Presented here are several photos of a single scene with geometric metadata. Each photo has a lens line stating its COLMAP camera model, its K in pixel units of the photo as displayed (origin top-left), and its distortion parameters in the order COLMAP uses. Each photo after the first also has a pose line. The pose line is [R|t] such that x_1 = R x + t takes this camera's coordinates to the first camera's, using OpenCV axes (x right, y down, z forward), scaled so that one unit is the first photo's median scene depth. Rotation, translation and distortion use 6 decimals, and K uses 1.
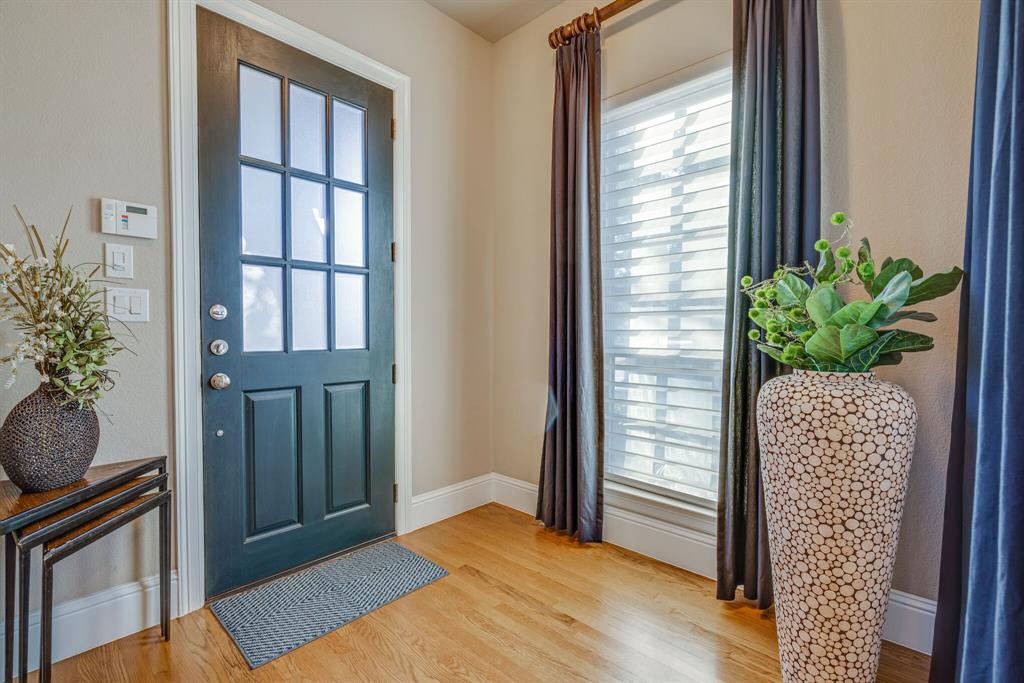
lens RADIAL K [[472.9, 0, 511.0], [0, 472.9, 335.5], [0, 0, 1]] dist [-0.004638, 0.001248]
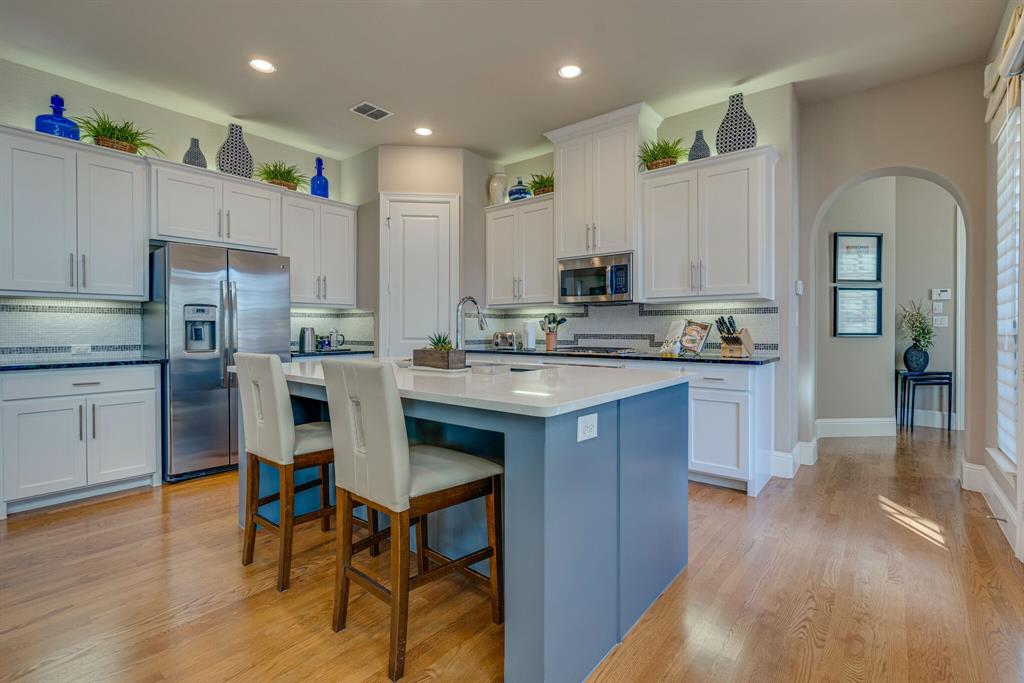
lens RADIAL K [[472.9, 0, 506.5], [0, 472.9, 340.2], [0, 0, 1]] dist [-0.004638, 0.001248]
pose [[0.079600, 0.023866, -0.996541, 1.731243], [-0.008666, 0.999692, 0.023250, 0.008827], [0.996789, 0.006785, 0.079783, -1.761645]]
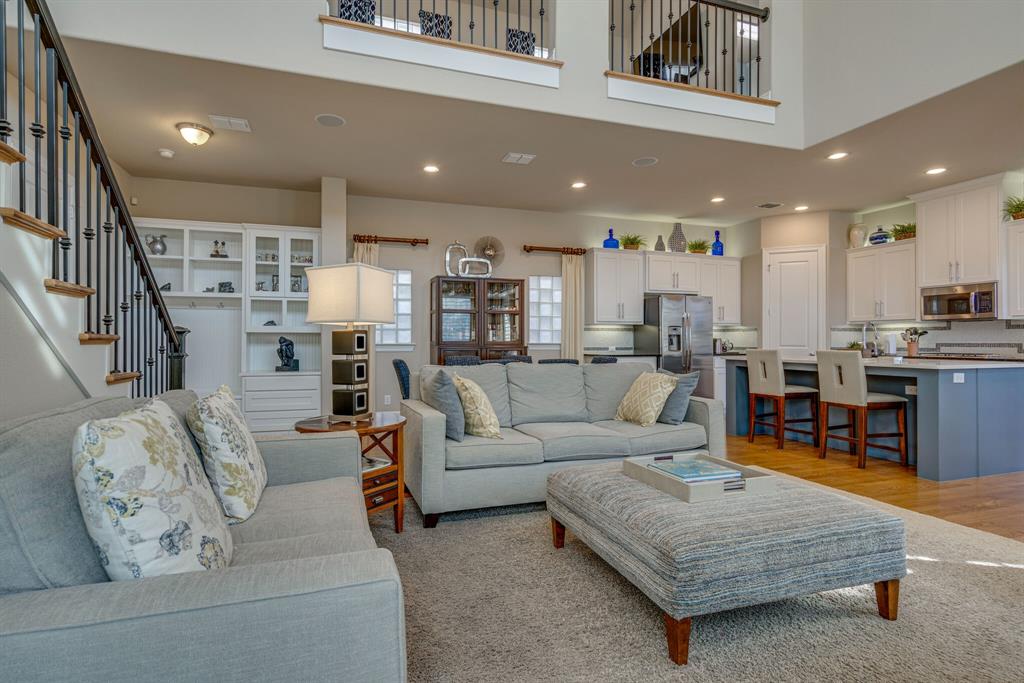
lens RADIAL K [[472.9, 0, 494.7], [0, 472.9, 339.4], [0, 0, 1]] dist [-0.004638, 0.001248]
pose [[-0.483391, -0.000333, -0.875404, 3.364080], [-0.008311, 0.999957, 0.004208, 0.016163], [0.875365, 0.009309, -0.483373, -2.235744]]
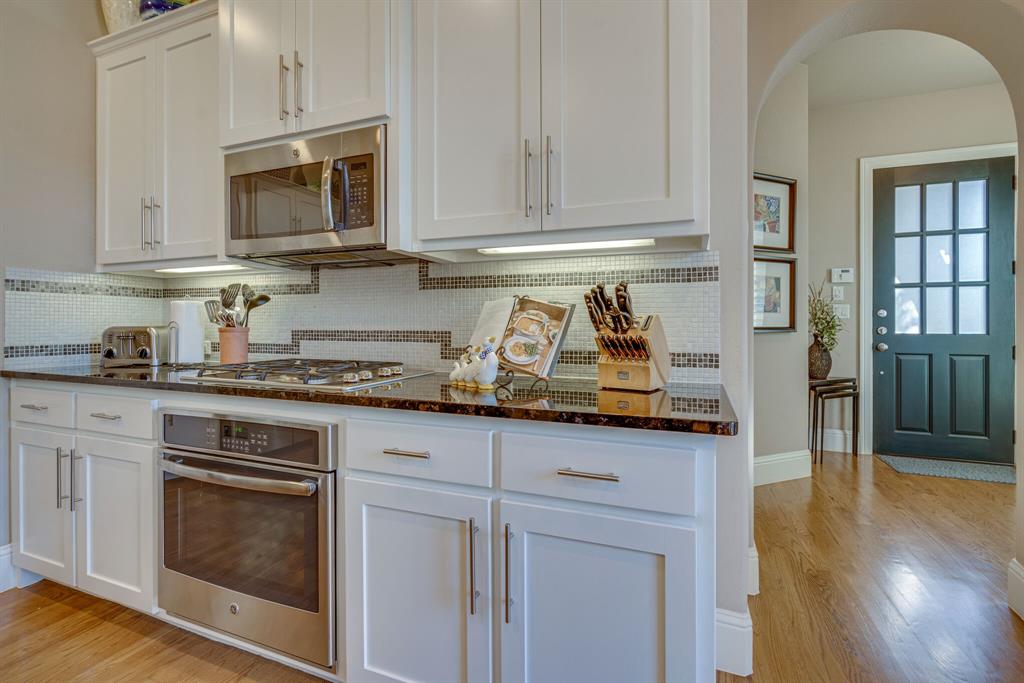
lens RADIAL K [[472.9, 0, 500.0], [0, 472.9, 327.0], [0, 0, 1]] dist [-0.004638, 0.001248]
pose [[0.363258, 0.009137, -0.931644, 0.646476], [-0.009392, 0.999937, 0.006145, 0.011783], [0.931641, 0.006518, 0.363321, -1.214438]]
